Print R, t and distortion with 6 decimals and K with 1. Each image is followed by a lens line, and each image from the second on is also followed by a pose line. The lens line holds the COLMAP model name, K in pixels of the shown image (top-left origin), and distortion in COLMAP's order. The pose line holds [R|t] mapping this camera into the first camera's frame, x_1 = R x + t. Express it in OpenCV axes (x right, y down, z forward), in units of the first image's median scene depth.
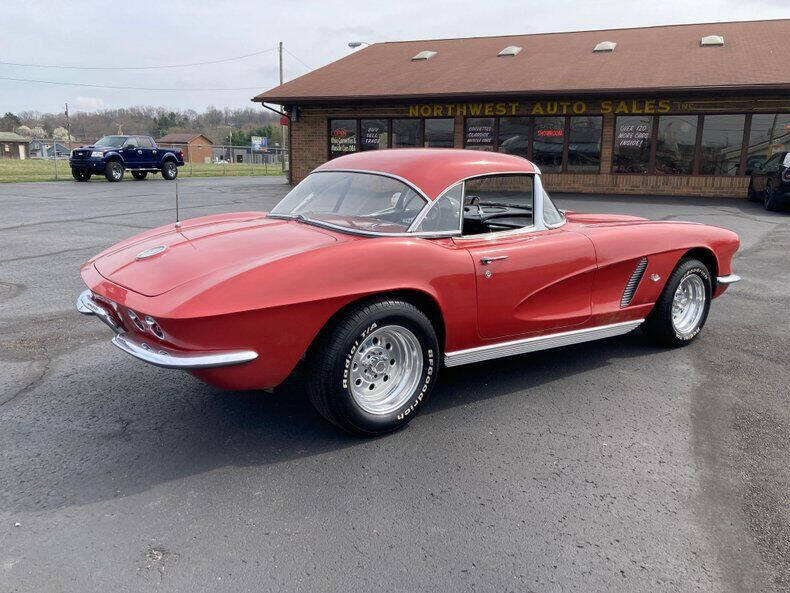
lens RADIAL K [[648.2, 0, 387.2], [0, 648.2, 297.2], [0, 0, 1]] dist [0.009934, -0.000369]
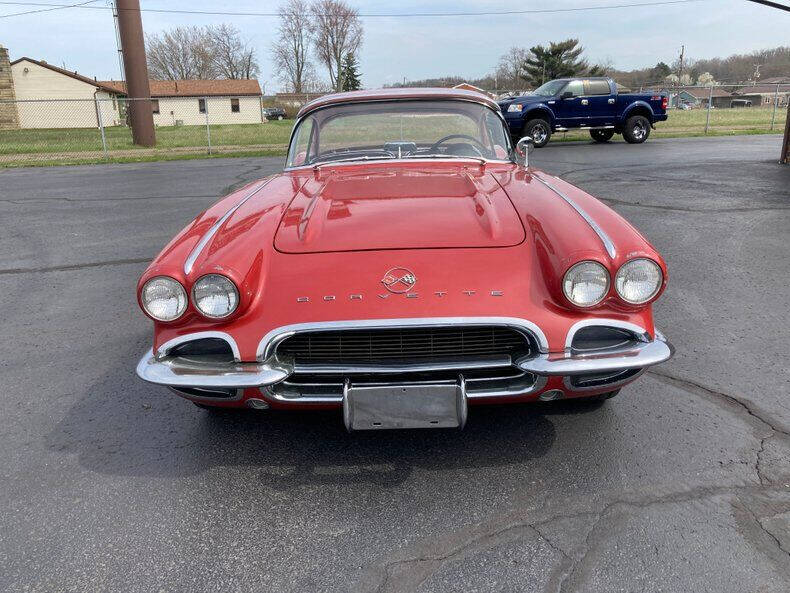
lens RADIAL K [[646.1, 0, 395.0], [0, 646.1, 296.5], [0, 0, 1]] dist [0.007574, 0.002008]
pose [[0.626470, 0.188481, -0.756313, 0.042980], [-0.130059, 0.981997, 0.136993, -0.112902], [0.768518, 0.012543, 0.639705, 0.517014]]
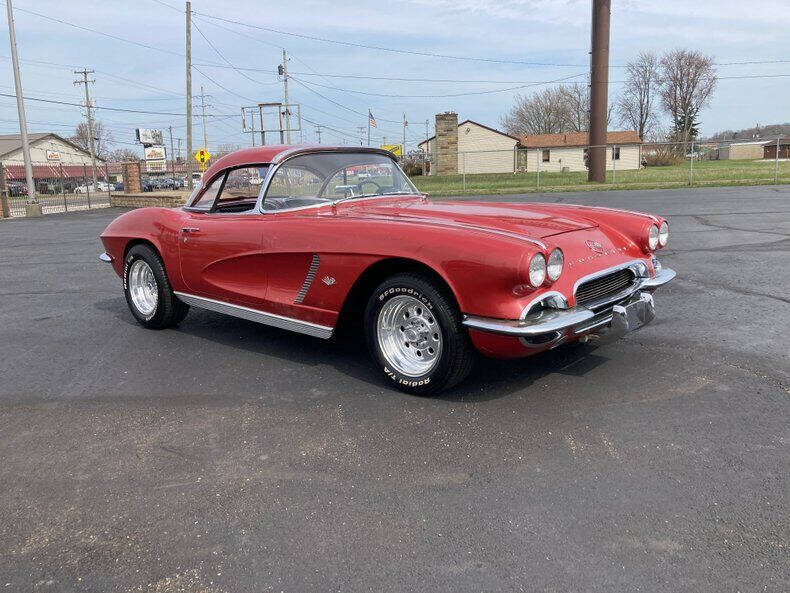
lens RADIAL K [[646.1, 0, 395.0], [0, 646.1, 296.5], [0, 0, 1]] dist [0.007574, 0.002008]
pose [[0.219172, 0.164741, -0.961678, 0.207839], [-0.165827, 0.977592, 0.129674, -0.022339], [0.961491, 0.131052, 0.241579, 0.146032]]
